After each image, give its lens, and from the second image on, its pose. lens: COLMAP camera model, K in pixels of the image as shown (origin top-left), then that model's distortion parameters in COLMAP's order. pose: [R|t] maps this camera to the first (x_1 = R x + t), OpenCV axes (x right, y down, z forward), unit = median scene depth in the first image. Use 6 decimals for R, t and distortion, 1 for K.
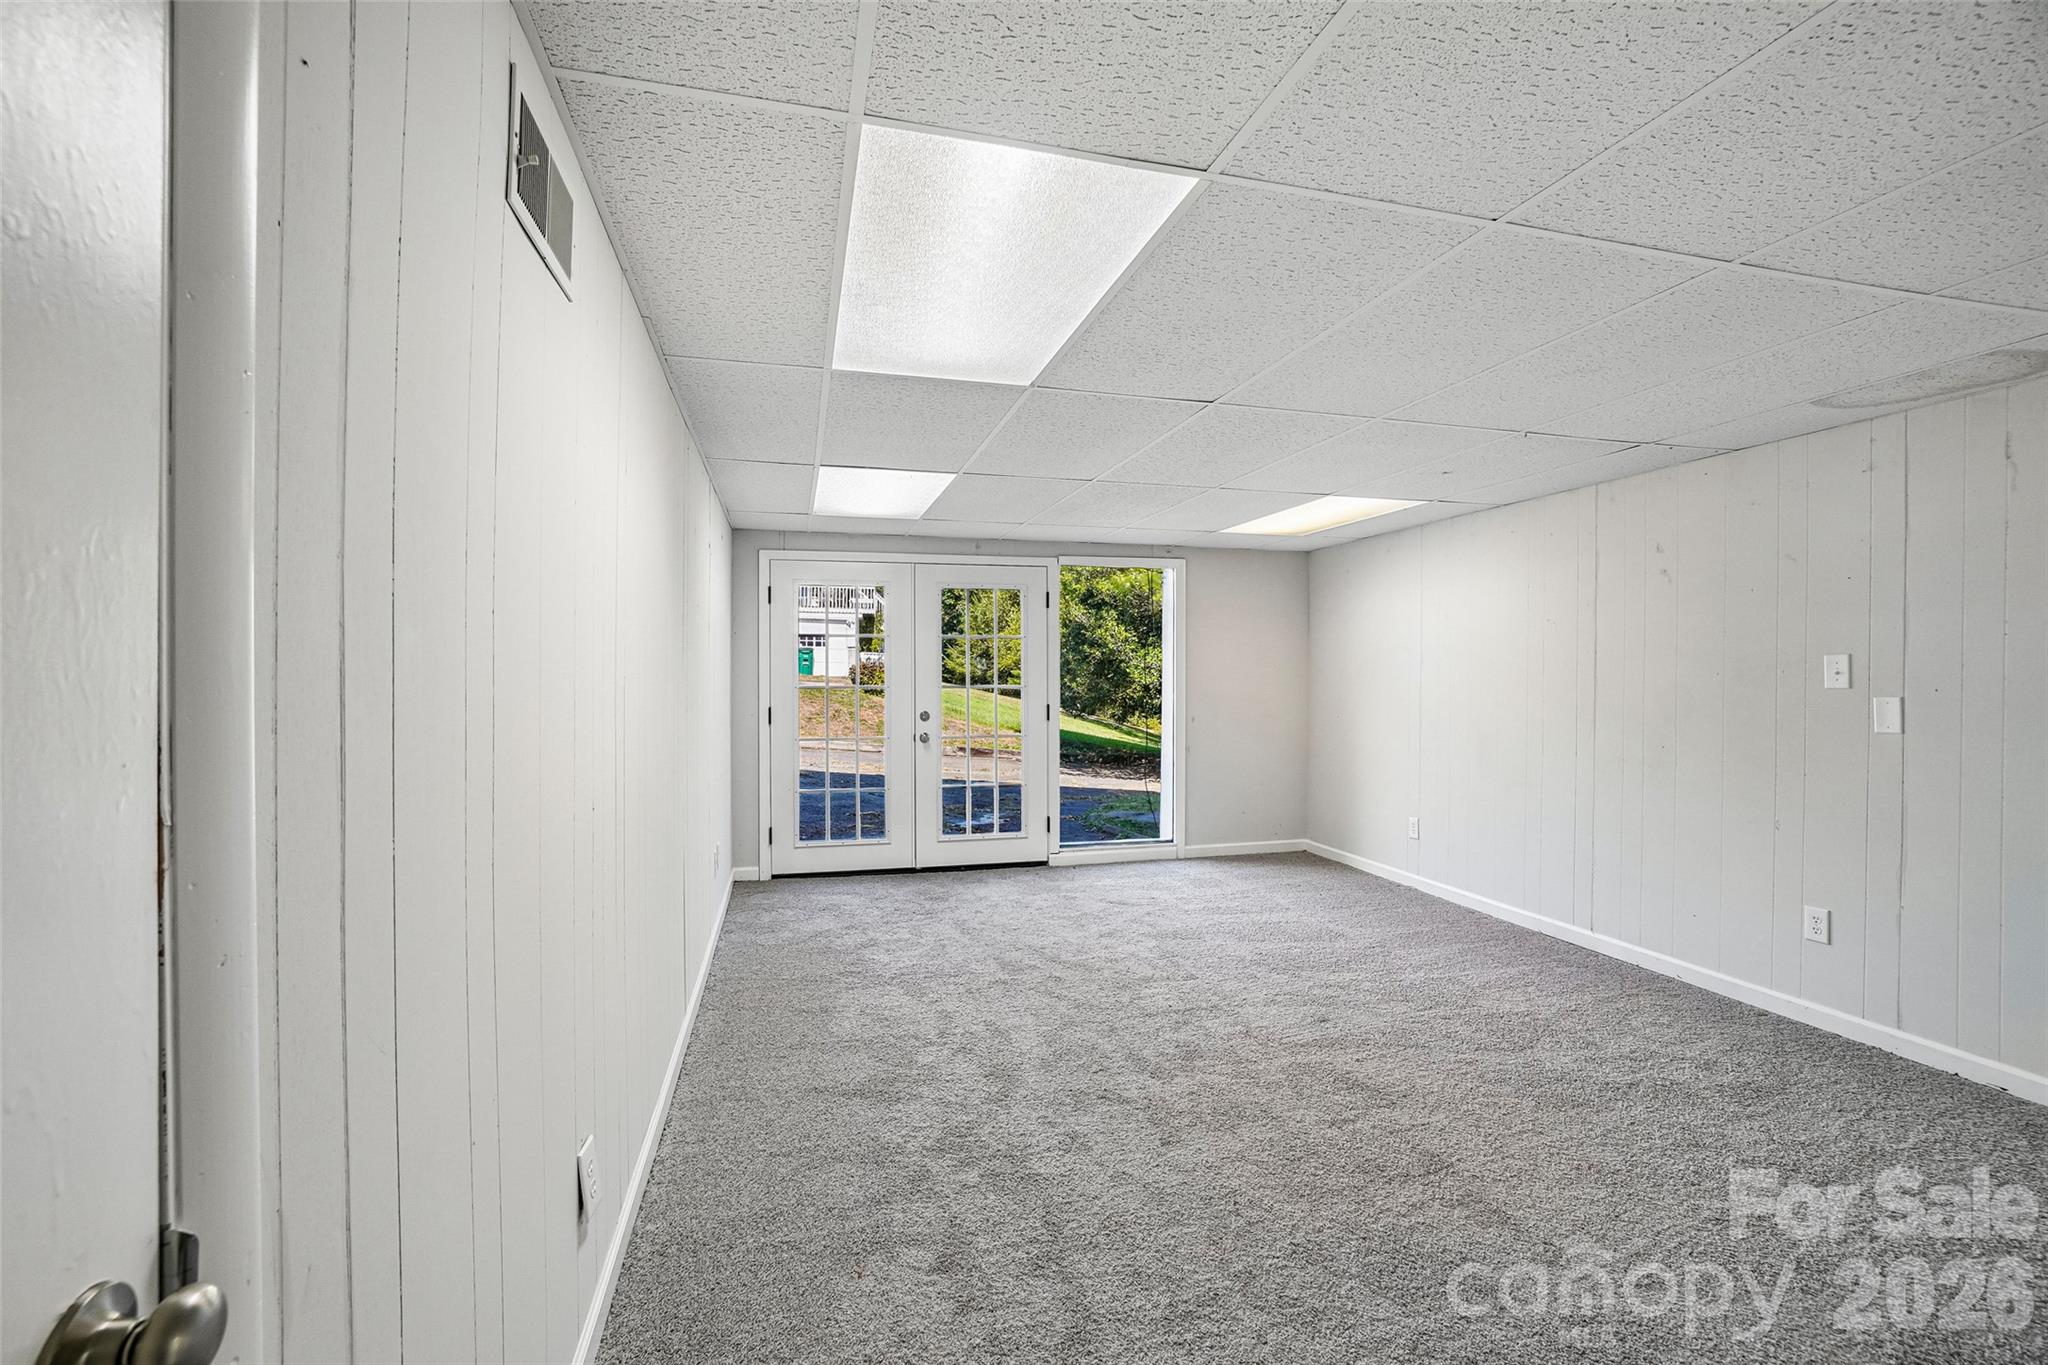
lens RADIAL K [[901.8, 0, 1019.7], [0, 901.8, 675.5], [0, 0, 1]] dist [-0.065925, 0.024029]
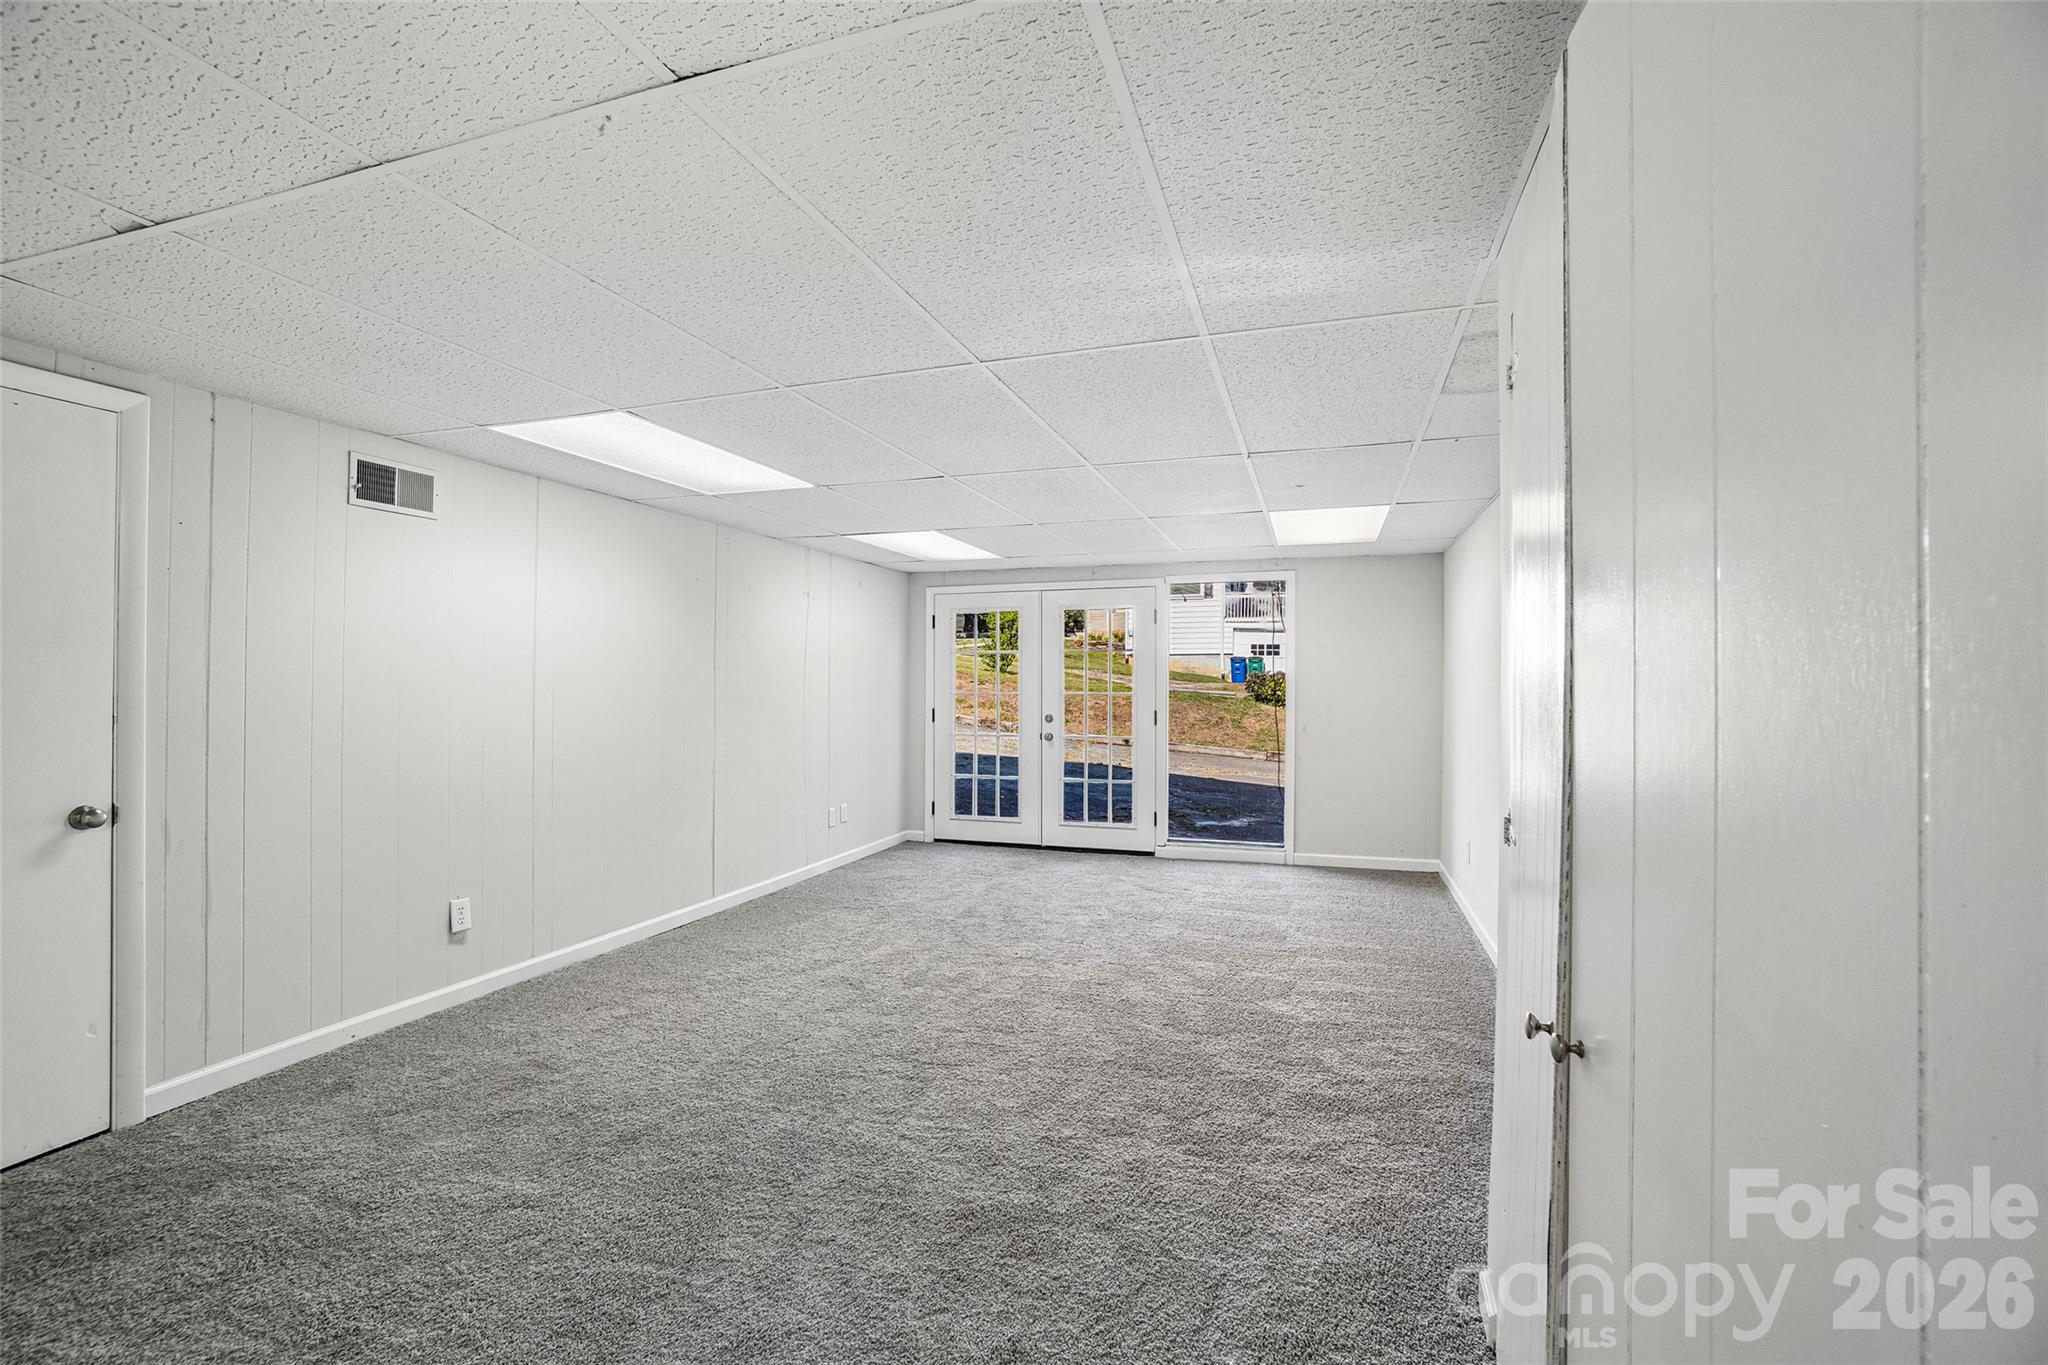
lens RADIAL K [[901.8, 0, 1019.7], [0, 901.8, 675.5], [0, 0, 1]] dist [-0.065925, 0.024029]
pose [[0.840130, -0.003711, -0.542372, 0.521015], [-0.001516, 0.999957, -0.009190, -0.000818], [0.542383, 0.008543, 0.840088, -0.022887]]
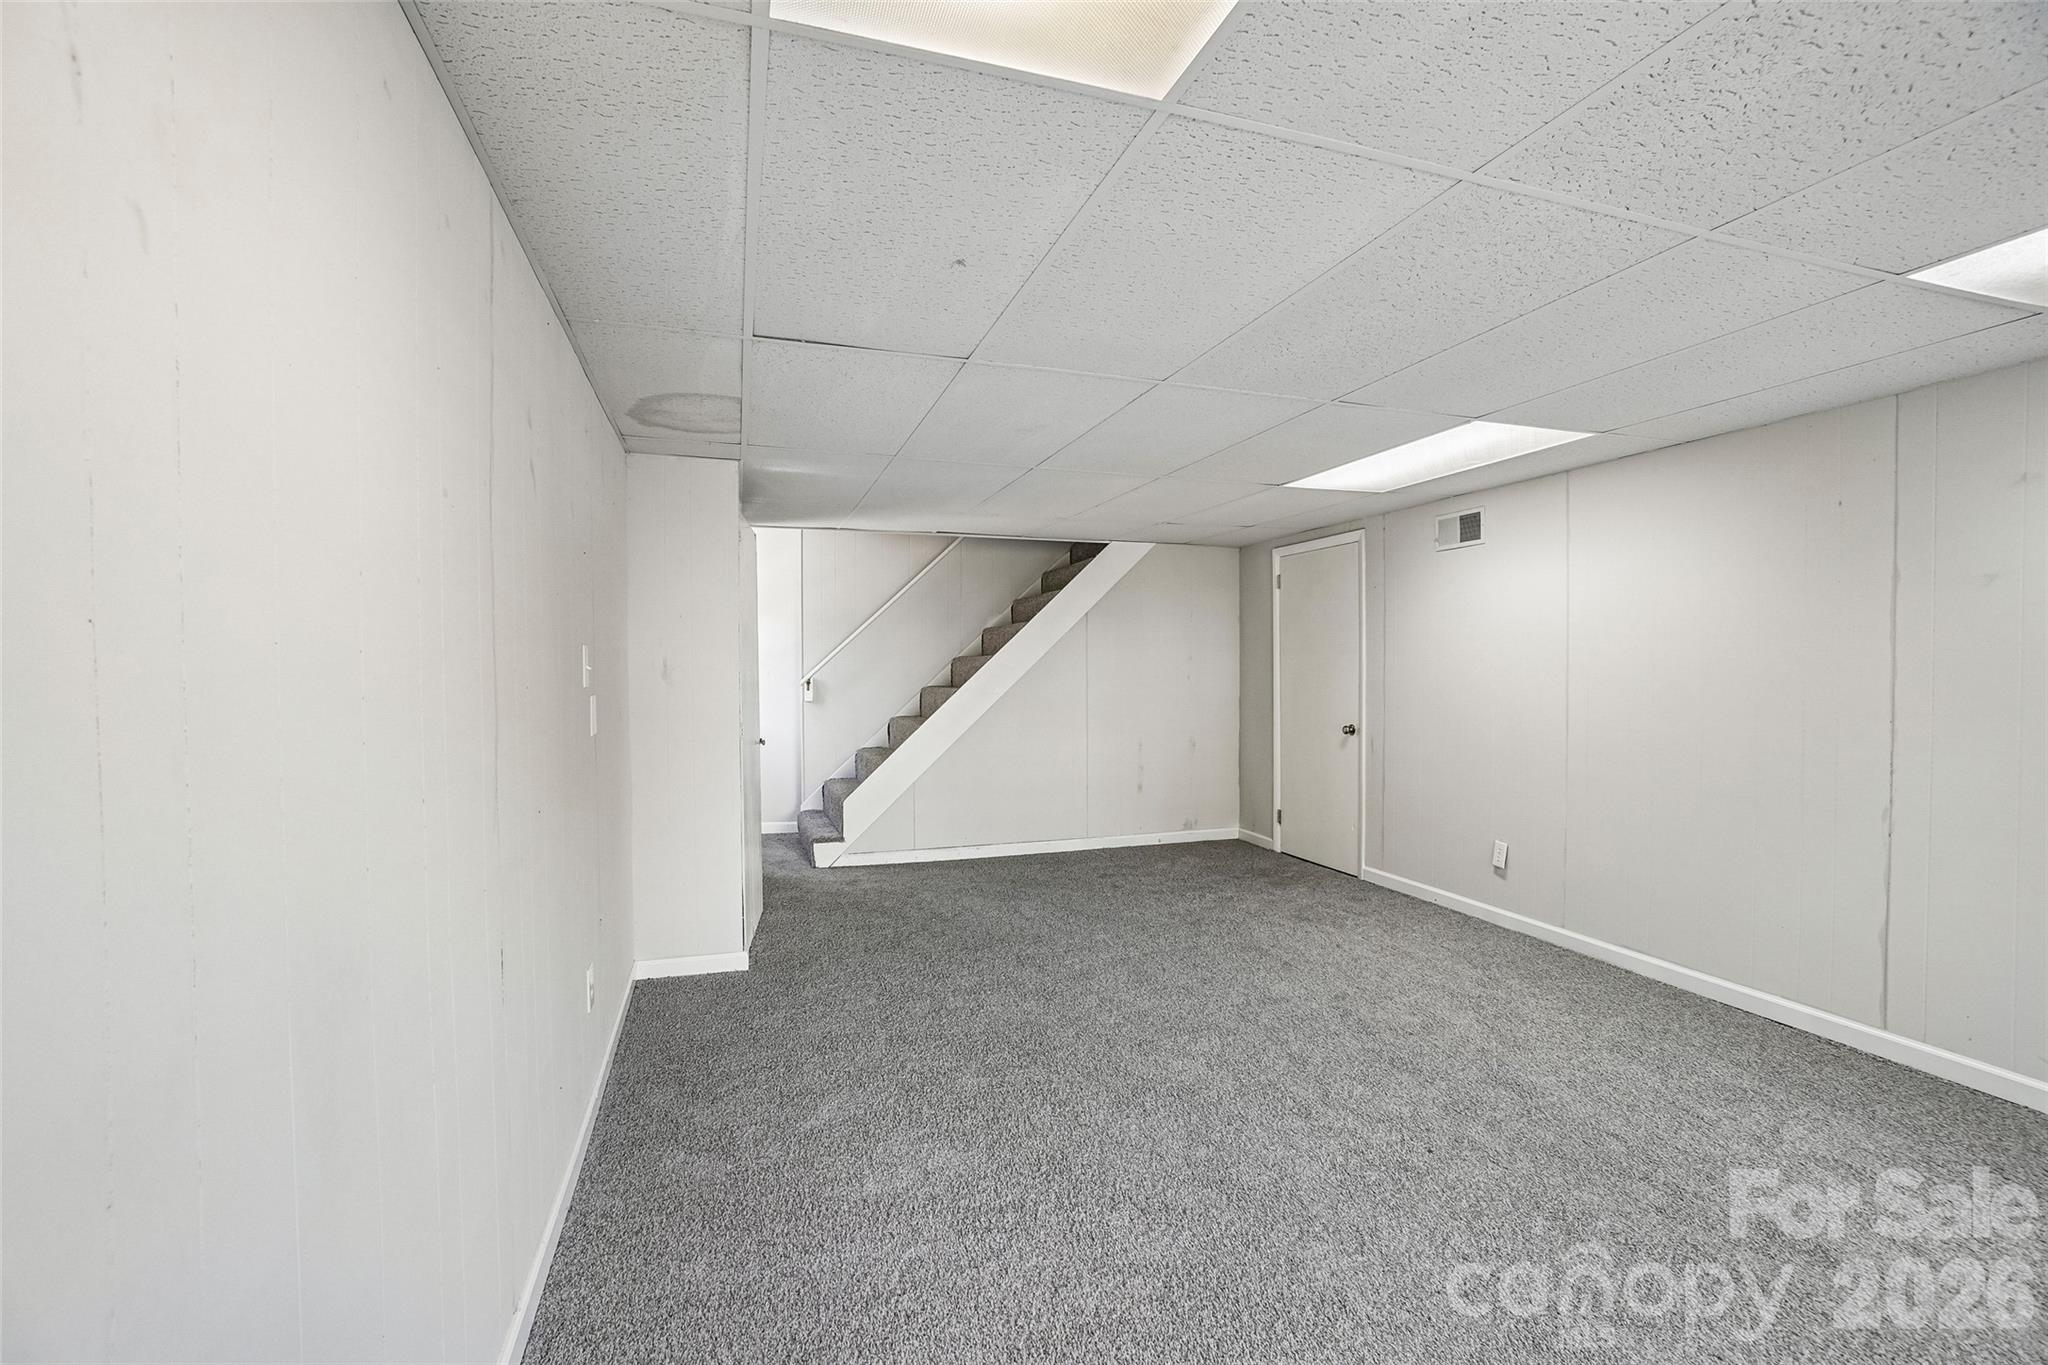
lens RADIAL K [[901.8, 0, 1019.7], [0, 901.8, 675.5], [0, 0, 1]] dist [-0.065925, 0.024029]
pose [[-0.998034, 0.004107, -0.062546, 0.325877], [0.003577, 0.999957, 0.008584, -0.003099], [0.062579, 0.008343, -0.998005, 1.017828]]
